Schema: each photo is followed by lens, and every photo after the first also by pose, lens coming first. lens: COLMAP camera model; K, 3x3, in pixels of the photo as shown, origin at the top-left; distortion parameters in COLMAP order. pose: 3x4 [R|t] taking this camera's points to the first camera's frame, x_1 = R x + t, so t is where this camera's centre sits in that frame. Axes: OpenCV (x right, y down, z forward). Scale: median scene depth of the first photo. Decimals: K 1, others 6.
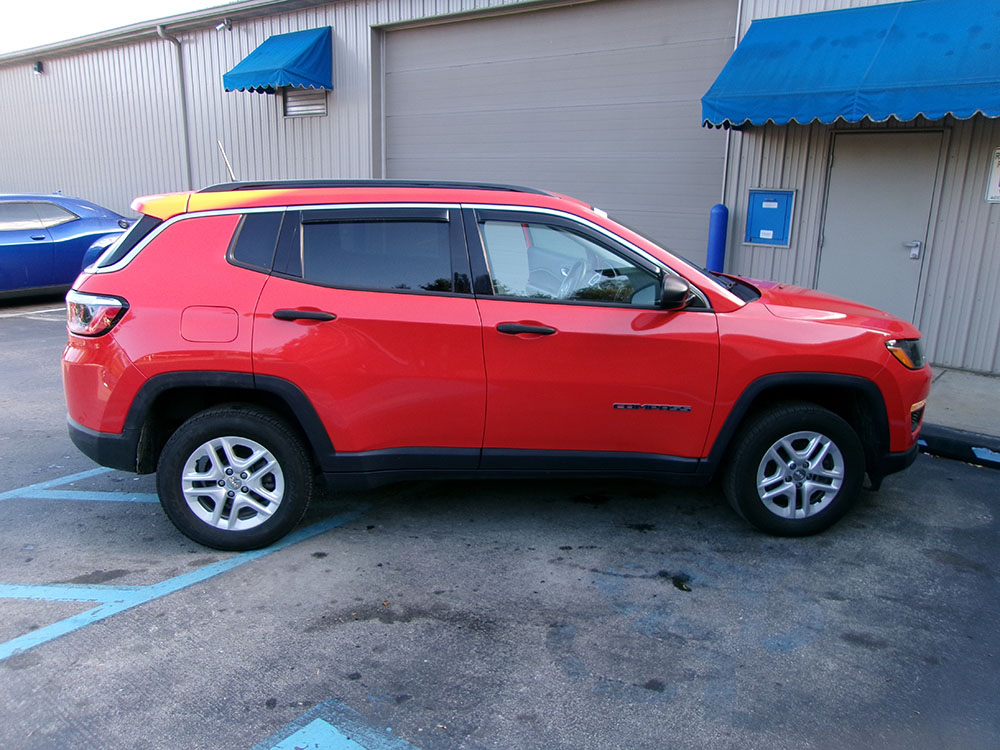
lens RADIAL K [[771.3, 0, 492.9], [0, 771.3, 376.5], [0, 0, 1]] dist [-0.016049, 0.031220]
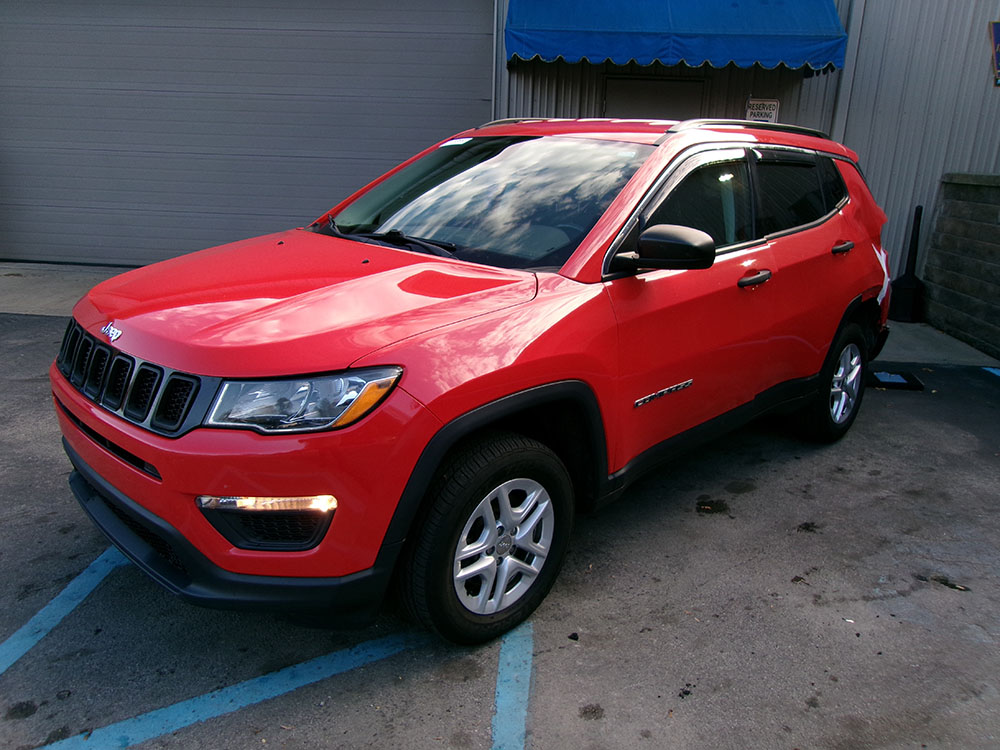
lens RADIAL K [[771.3, 0, 492.9], [0, 771.3, 376.5], [0, 0, 1]] dist [-0.016049, 0.031220]
pose [[0.821909, -0.155522, 0.547977, -0.430312], [0.124412, 0.987793, 0.093742, -0.074338], [-0.555867, -0.008872, 0.831224, 0.394041]]
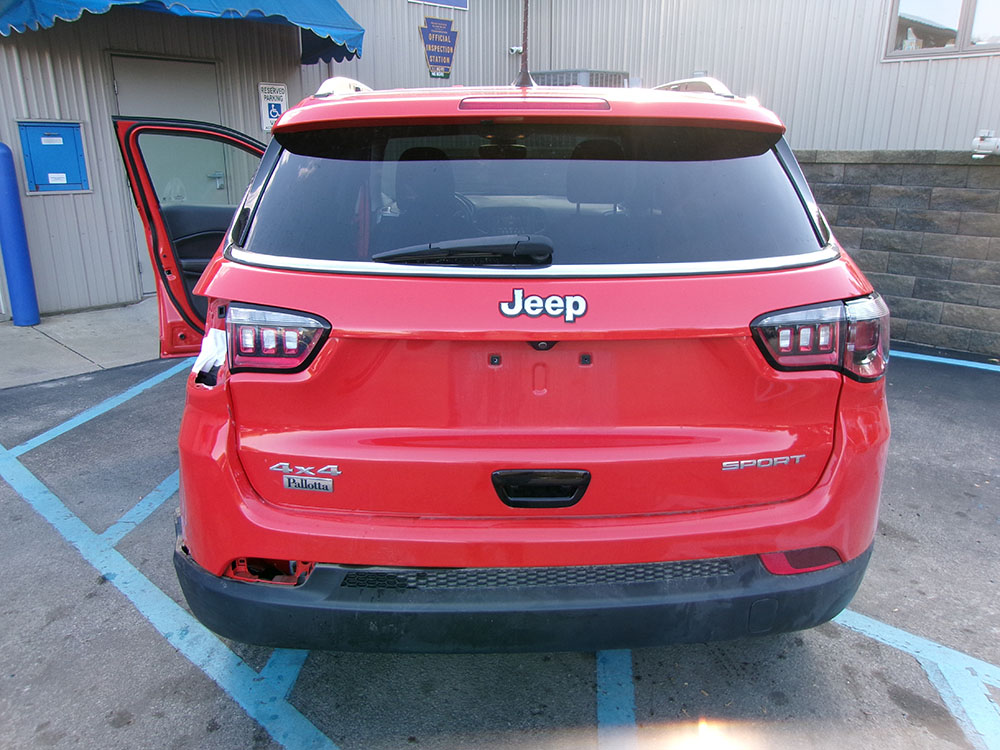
lens RADIAL K [[773.5, 0, 497.1], [0, 773.5, 373.5], [0, 0, 1]] dist [-0.009425, 0.009283]
pose [[0.077328, -0.303918, 0.949555, -0.725380], [0.245644, 0.928854, 0.277288, -0.179896], [-0.966271, 0.211811, 0.146482, 0.817249]]
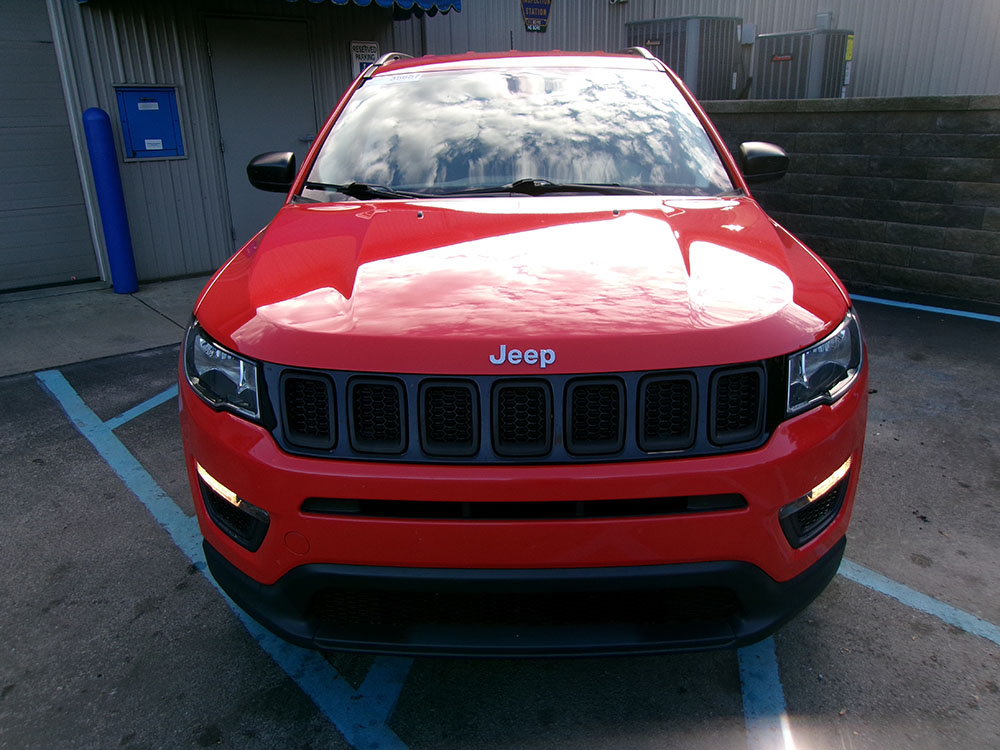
lens RADIAL K [[771.3, 0, 492.9], [0, 771.3, 376.5], [0, 0, 1]] dist [-0.016049, 0.031220]
pose [[0.187084, -0.346981, 0.919023, -0.659658], [0.265399, 0.918604, 0.292795, -0.176001], [-0.945813, 0.189130, 0.263945, 0.851001]]
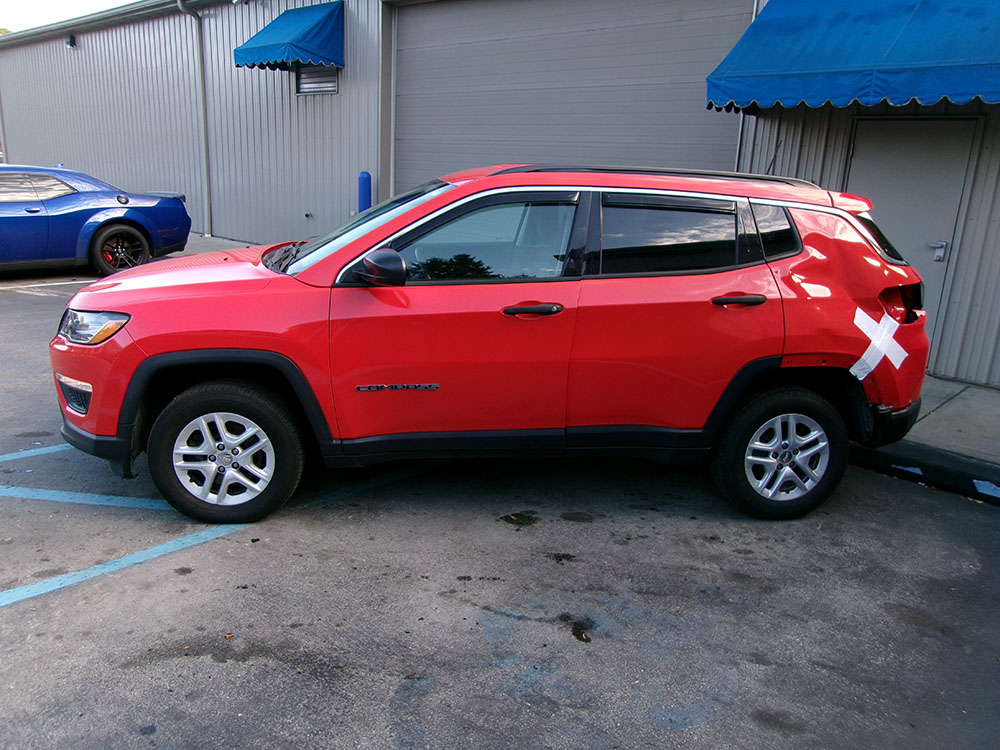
lens RADIAL K [[771.3, 0, 492.9], [0, 771.3, 376.5], [0, 0, 1]] dist [-0.016049, 0.031220]
pose [[0.997340, 0.042305, -0.059360, 0.128833], [-0.041451, 0.999020, 0.015544, -0.015673], [0.059960, -0.013042, 0.998116, 0.100959]]
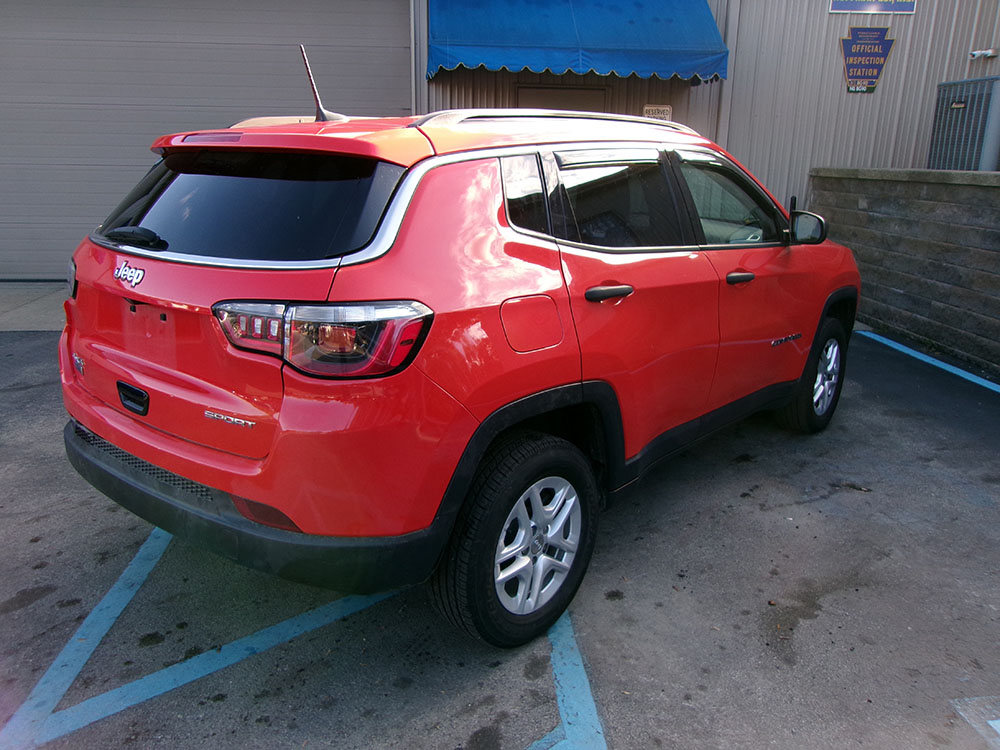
lens RADIAL K [[771.3, 0, 492.9], [0, 771.3, 376.5], [0, 0, 1]] dist [-0.016049, 0.031220]
pose [[0.724531, -0.201037, 0.659271, -0.581071], [0.170883, 0.979047, 0.110750, -0.069998], [-0.667722, 0.032416, 0.743704, 0.361438]]
